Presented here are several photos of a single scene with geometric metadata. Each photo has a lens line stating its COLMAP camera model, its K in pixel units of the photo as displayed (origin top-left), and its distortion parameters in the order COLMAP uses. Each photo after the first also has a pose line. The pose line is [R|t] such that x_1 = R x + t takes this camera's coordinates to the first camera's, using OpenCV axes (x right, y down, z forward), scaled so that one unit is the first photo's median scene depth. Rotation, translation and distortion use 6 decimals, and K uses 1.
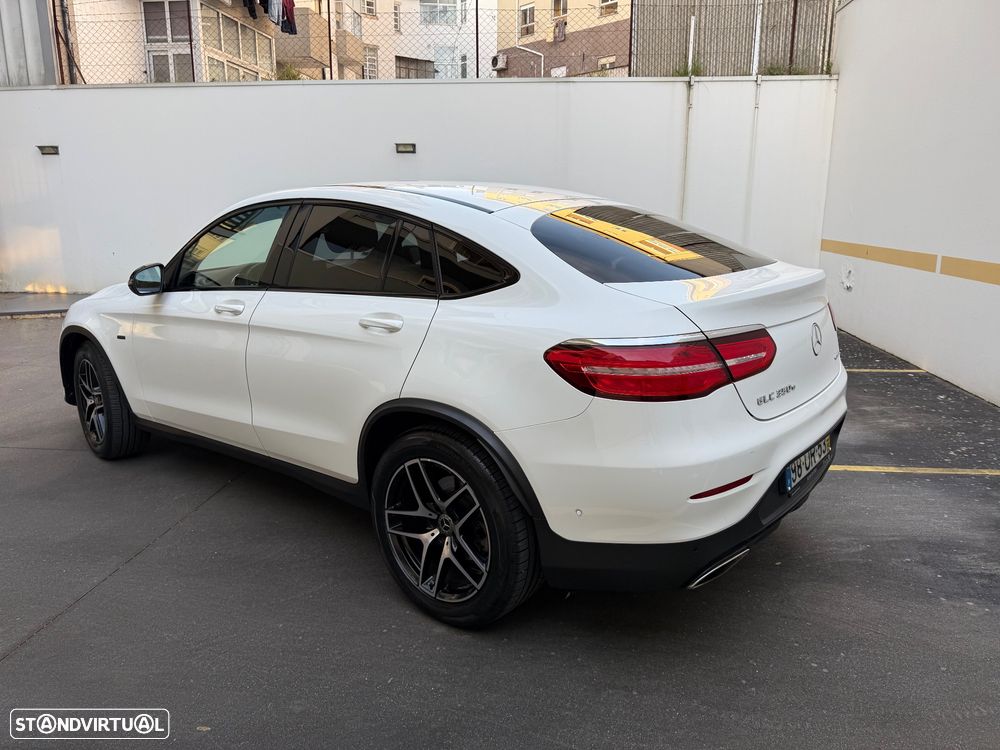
lens RADIAL K [[717.9, 0, 500.2], [0, 717.9, 358.8], [0, 0, 1]] dist [0.007457, -0.009937]
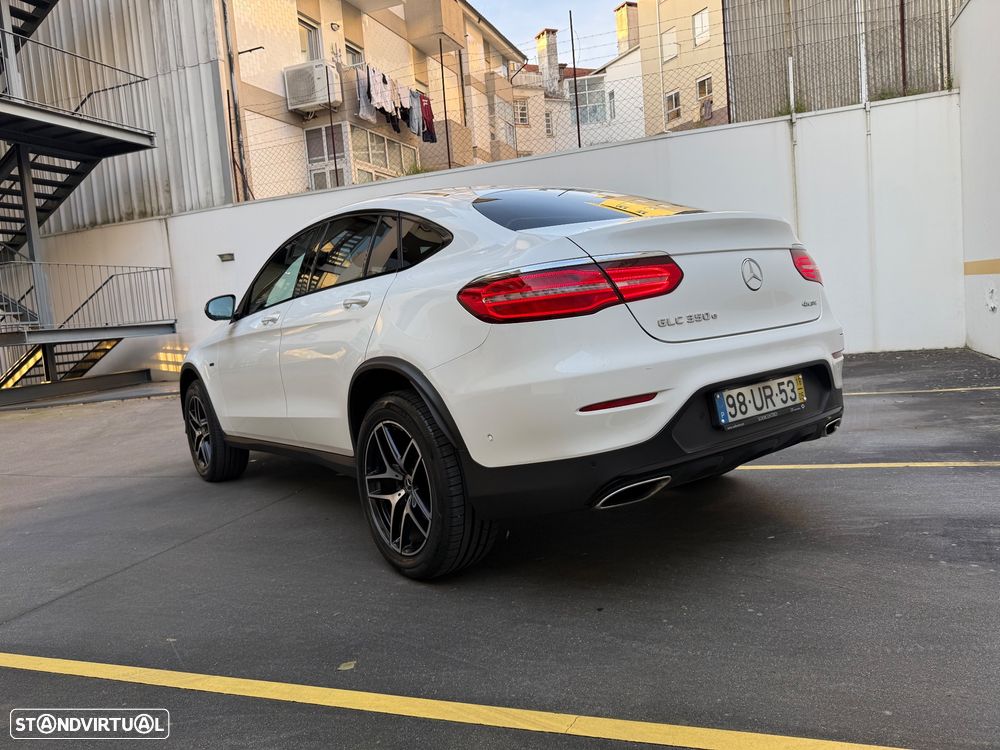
lens RADIAL K [[717.2, 0, 493.6], [0, 717.2, 360.5], [0, 0, 1]] dist [0.026388, -0.036570]
pose [[0.965516, -0.065309, -0.252017, 0.096518], [0.032416, 0.990649, -0.132531, 0.056407], [0.258316, 0.119792, 0.958605, -0.007160]]
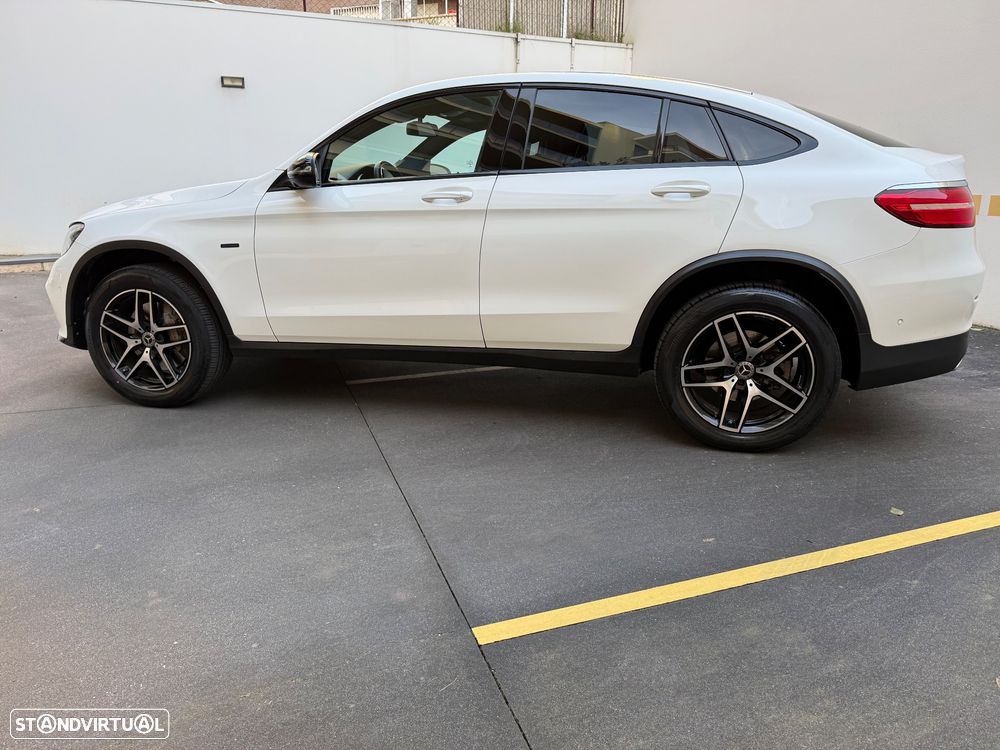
lens RADIAL K [[713.6, 0, 495.1], [0, 713.6, 370.6], [0, 0, 1]] dist [0.026881, -0.038646]
pose [[0.896445, -0.101127, 0.431463, -0.275553], [0.080365, 0.994569, 0.066134, 0.035353], [-0.435808, -0.024611, 0.899703, 0.036054]]
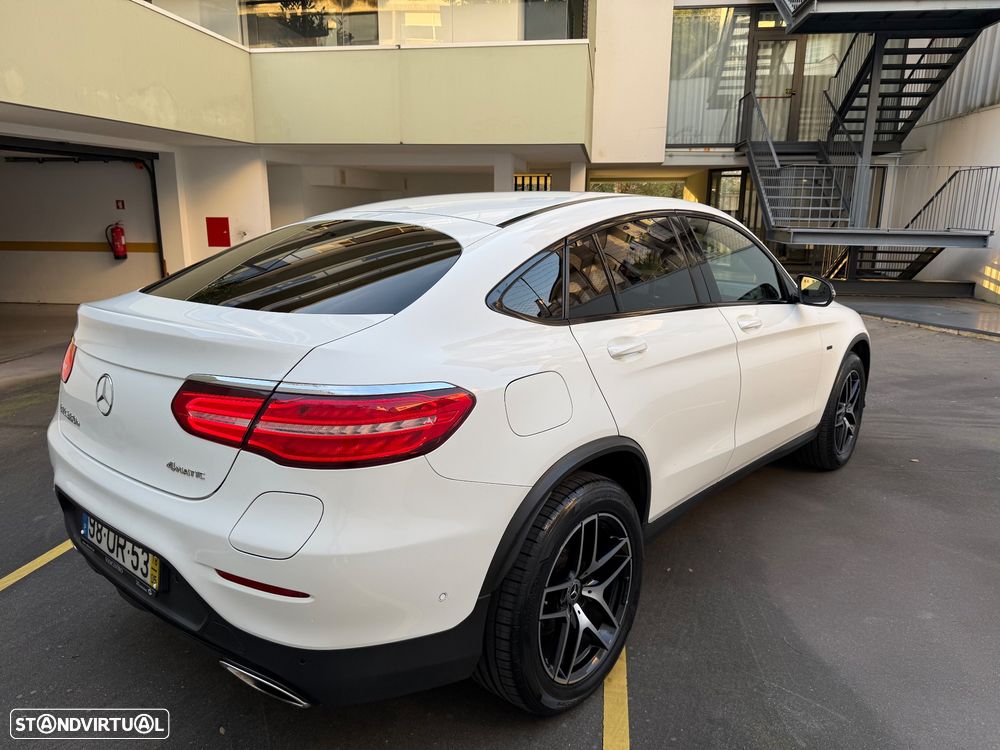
lens RADIAL K [[713.6, 0, 495.1], [0, 713.6, 370.6], [0, 0, 1]] dist [0.026881, -0.038646]
pose [[-0.034086, 0.221306, -0.974609, 0.331618], [-0.214694, 0.950787, 0.223405, -0.091340], [0.976086, 0.216857, 0.015105, 0.392282]]
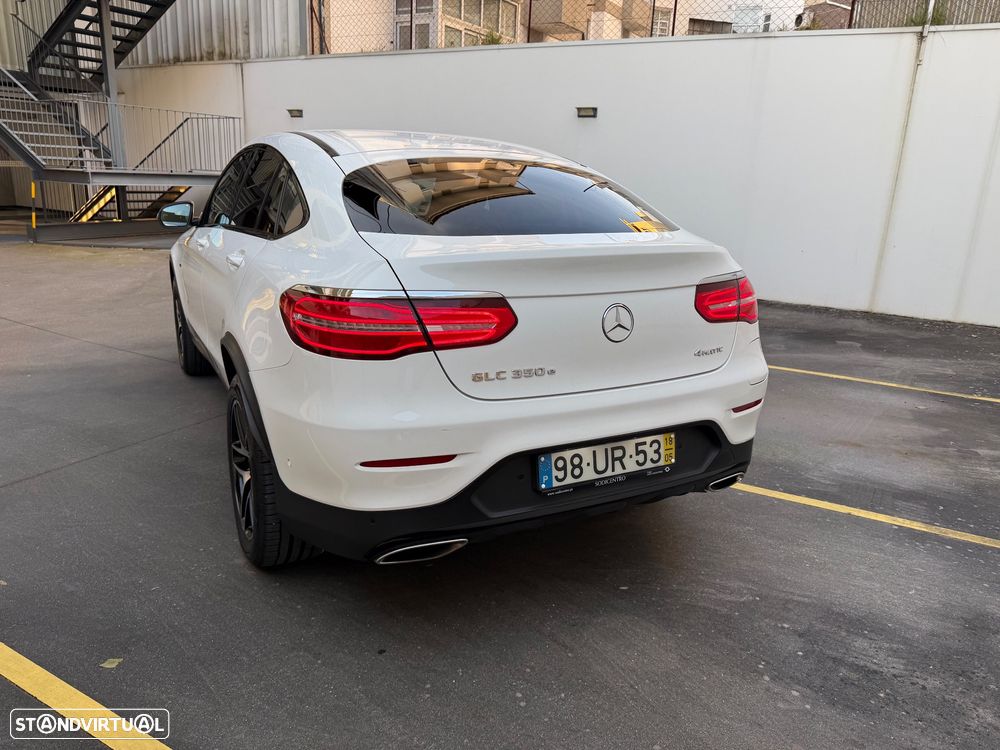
lens RADIAL K [[719.3, 0, 497.4], [0, 719.3, 362.3], [0, 0, 1]] dist [0.045985, -0.060782]
pose [[0.916375, 0.135021, -0.376864, 0.180011], [-0.119692, 0.990751, 0.063922, -0.007590], [0.382010, -0.013469, 0.924060, 0.046527]]
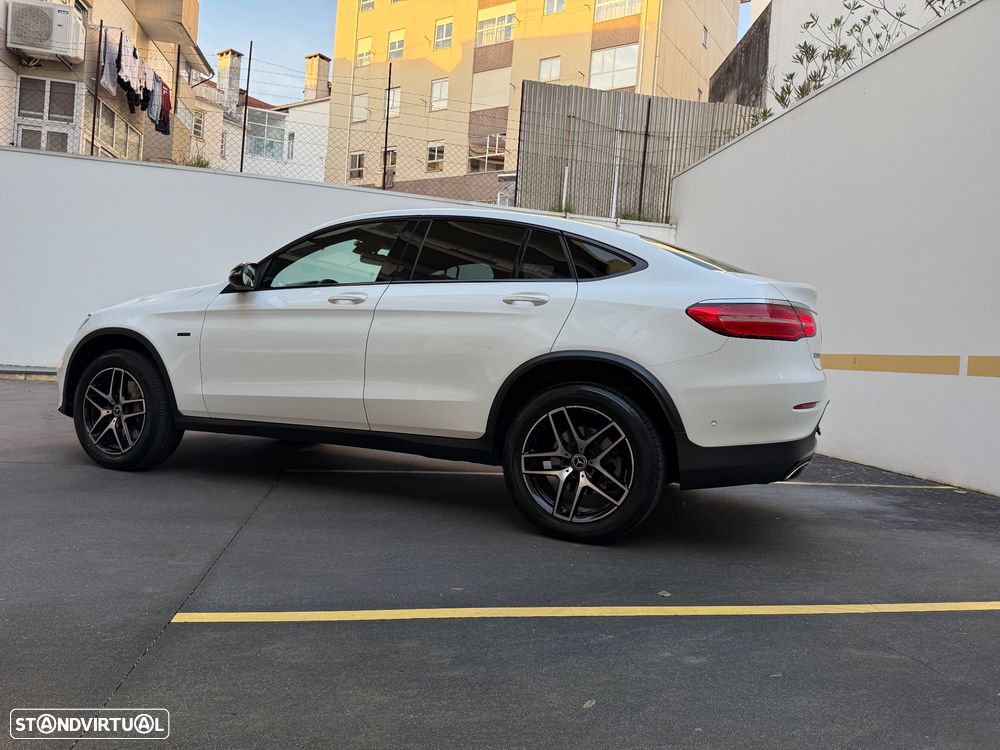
lens RADIAL K [[709.4, 0, 497.8], [0, 709.4, 369.9], [0, 0, 1]] dist [0.050590, -0.069408]
pose [[0.956358, 0.063680, 0.285175, -0.168312], [-0.010787, 0.982992, -0.183331, 0.087852], [-0.291999, 0.172254, 0.940779, -0.046963]]
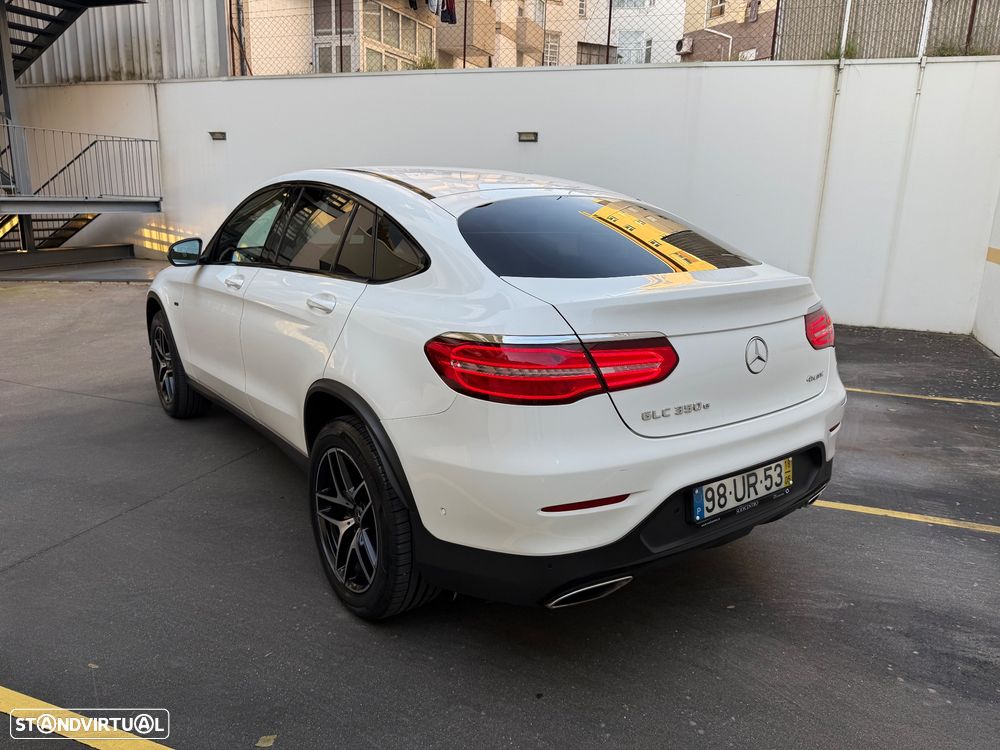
lens RADIAL K [[722.6, 0, 498.4], [0, 722.6, 364.1], [0, 0, 1]] dist [-0.000835, -0.002037]
pose [[0.967179, 0.083812, -0.239875, 0.098948], [-0.078662, 0.996420, 0.030979, -0.007933], [0.241613, -0.011093, 0.970309, 0.018158]]
